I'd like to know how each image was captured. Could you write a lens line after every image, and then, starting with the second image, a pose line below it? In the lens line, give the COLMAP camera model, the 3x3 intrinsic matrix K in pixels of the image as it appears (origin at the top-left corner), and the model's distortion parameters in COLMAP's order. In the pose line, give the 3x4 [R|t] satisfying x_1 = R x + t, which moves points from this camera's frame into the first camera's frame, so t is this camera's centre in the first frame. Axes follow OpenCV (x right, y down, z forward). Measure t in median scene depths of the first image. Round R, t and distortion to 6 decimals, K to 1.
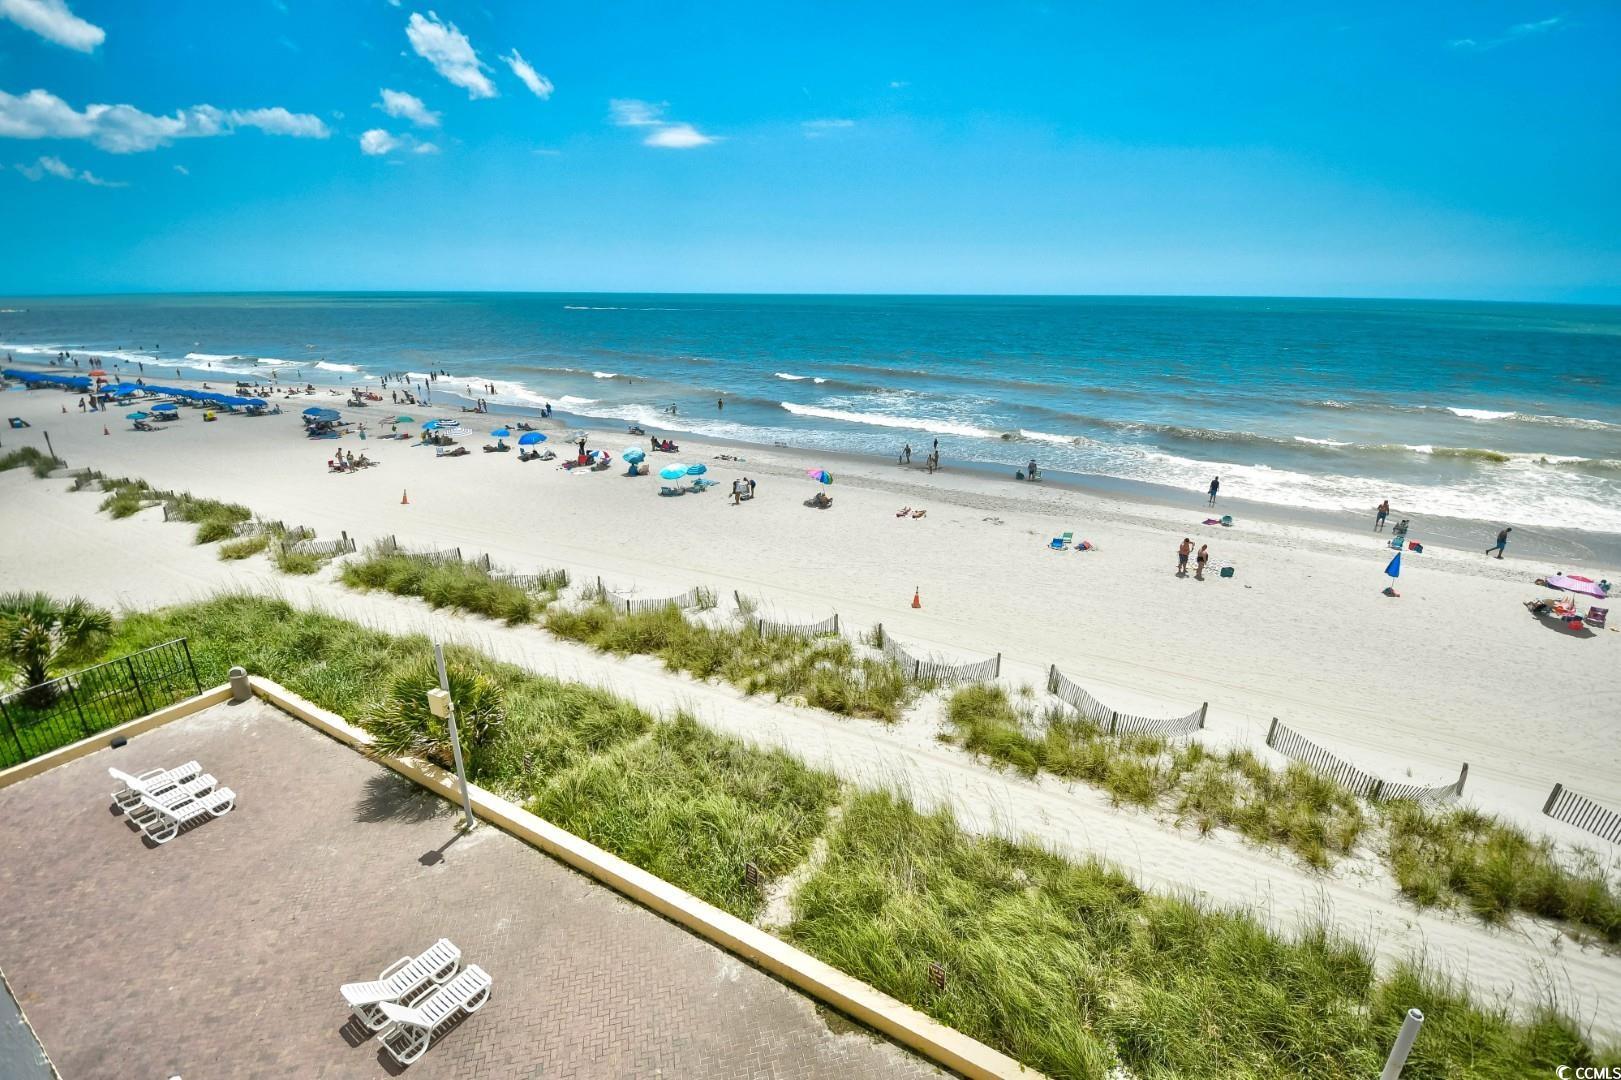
lens RADIAL K [[733.6, 0, 814.3], [0, 733.6, 534.3], [0, 0, 1]] dist [0.010647, -0.020690]
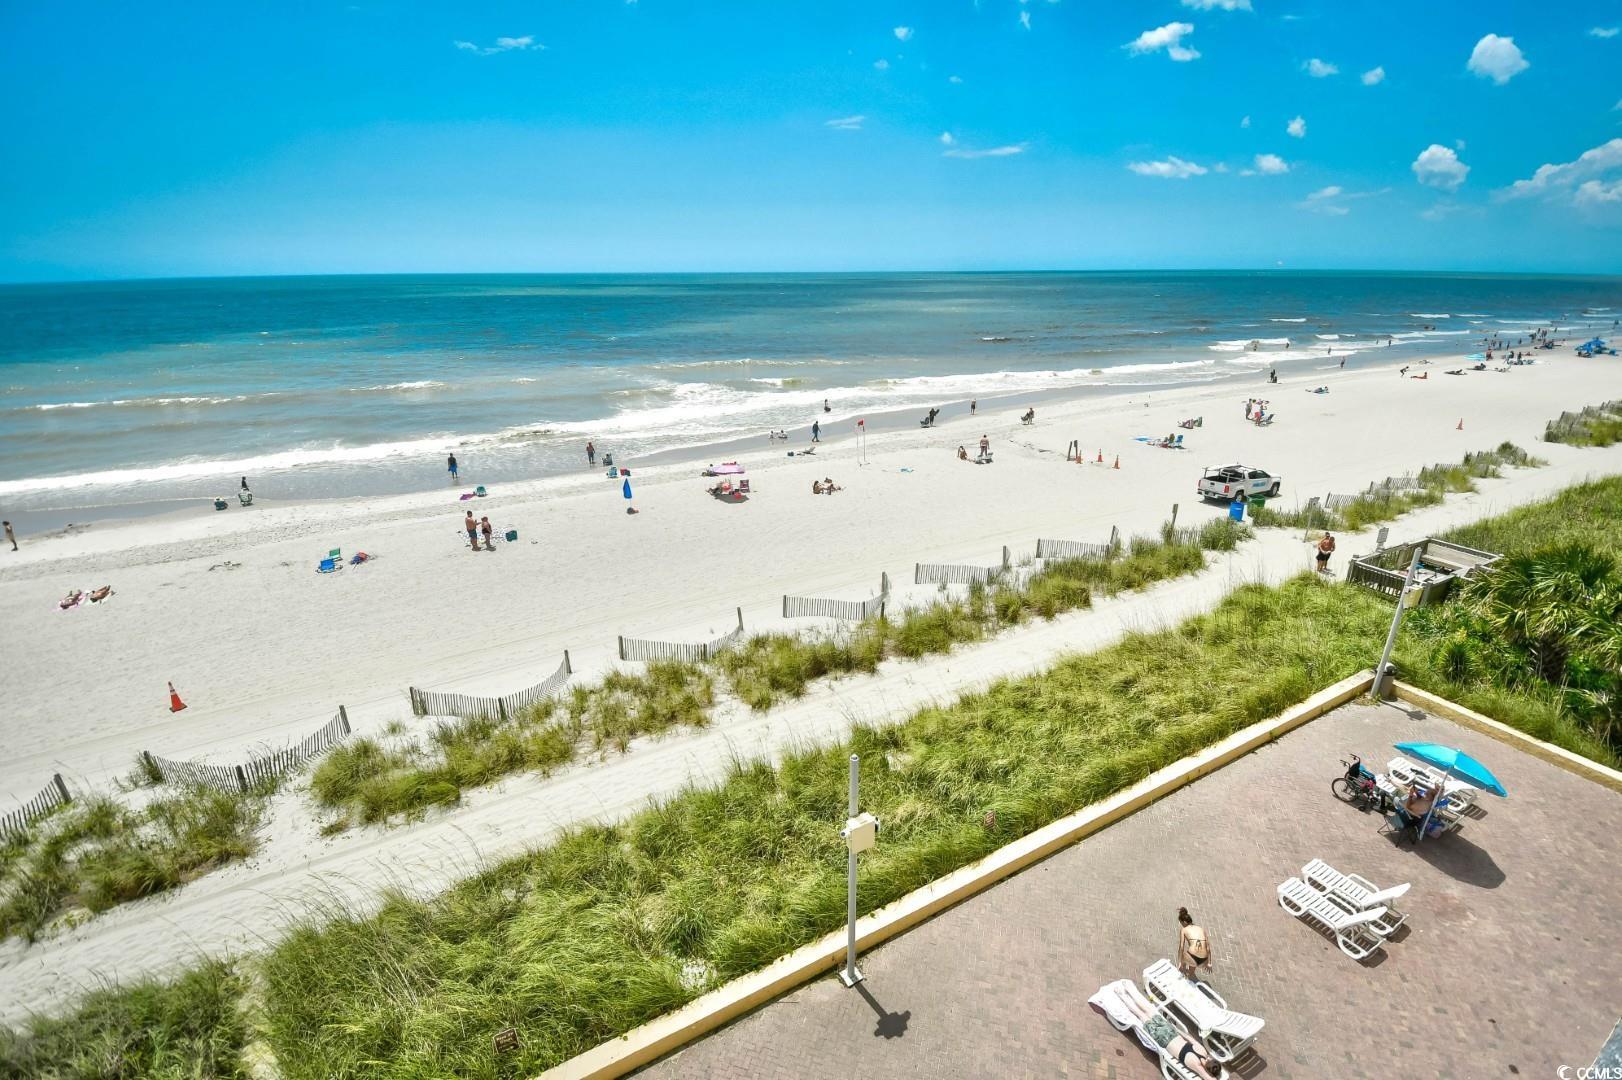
lens RADIAL K [[732.4, 0, 834.7], [0, 732.4, 522.0], [0, 0, 1]] dist [0.012706, -0.020813]
pose [[0.488631, -0.289534, 0.823049, -0.123847], [0.278457, 0.945751, 0.167383, -0.023853], [-0.826862, 0.147395, 0.542746, 0.059877]]
